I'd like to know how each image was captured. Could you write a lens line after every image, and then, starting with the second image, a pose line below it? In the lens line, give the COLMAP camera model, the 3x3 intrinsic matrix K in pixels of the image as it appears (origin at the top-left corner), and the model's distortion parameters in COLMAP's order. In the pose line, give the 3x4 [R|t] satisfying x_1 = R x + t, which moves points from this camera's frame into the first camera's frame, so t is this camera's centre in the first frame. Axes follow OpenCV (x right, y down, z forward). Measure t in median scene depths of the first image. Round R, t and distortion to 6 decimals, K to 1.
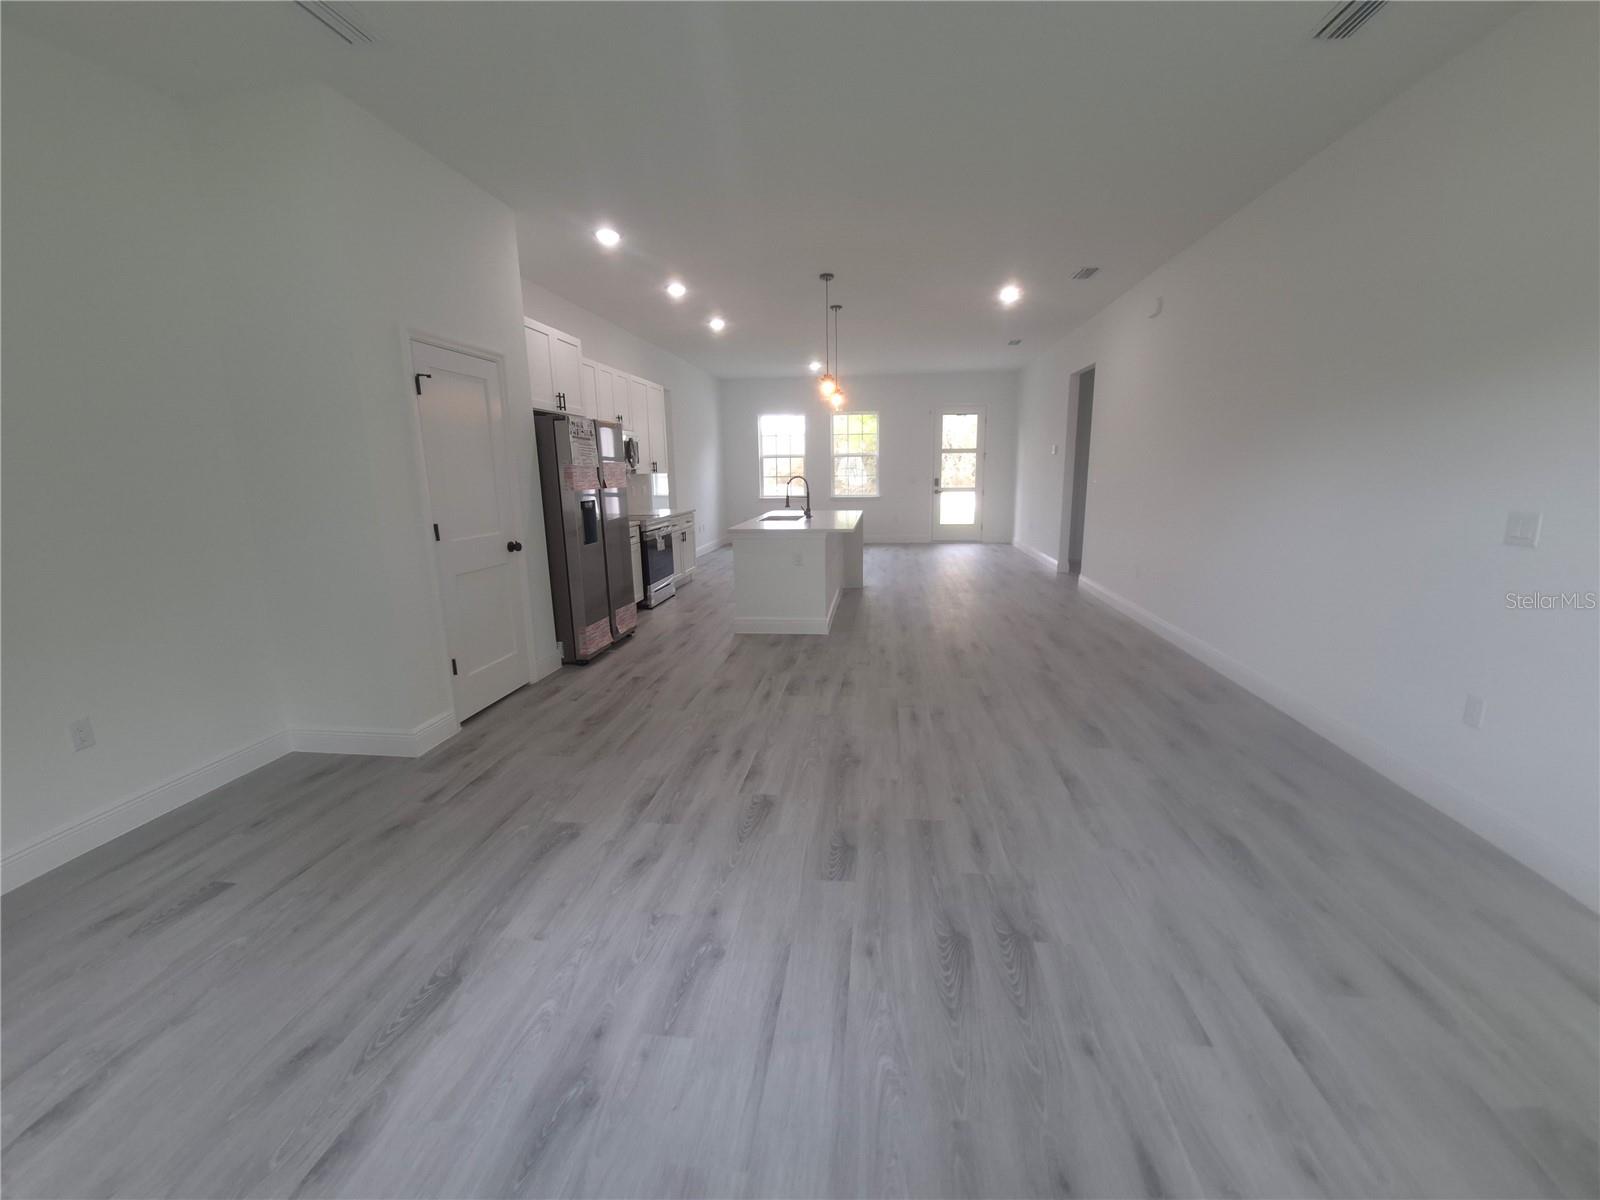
lens RADIAL K [[638.6, 0, 809.9], [0, 638.6, 592.6], [0, 0, 1]] dist [-0.016192, -0.000686]
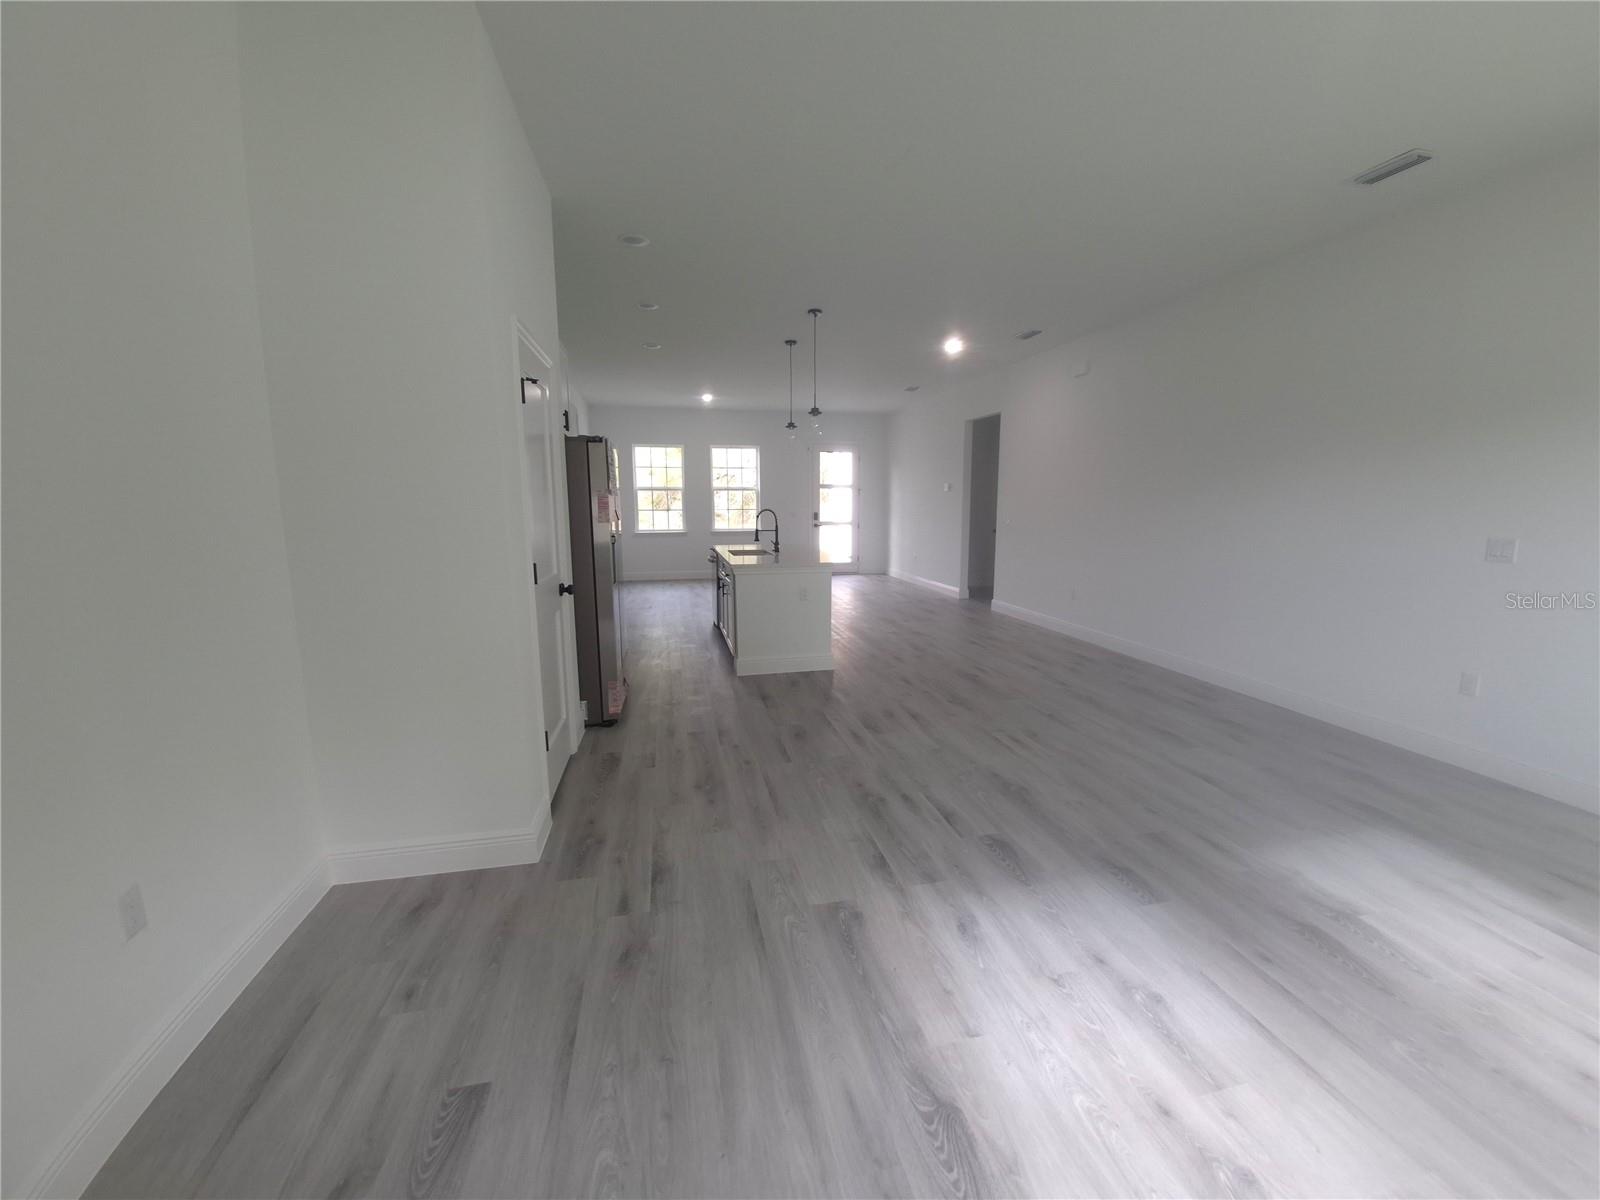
lens RADIAL K [[638.6, 0, 814.5], [0, 638.6, 591.6], [0, 0, 1]] dist [-0.016192, -0.000686]
pose [[0.941922, -0.034204, 0.334086, -0.480114], [0.052330, 0.997597, -0.045407, -0.016348], [-0.331730, 0.060253, 0.941448, 0.117874]]
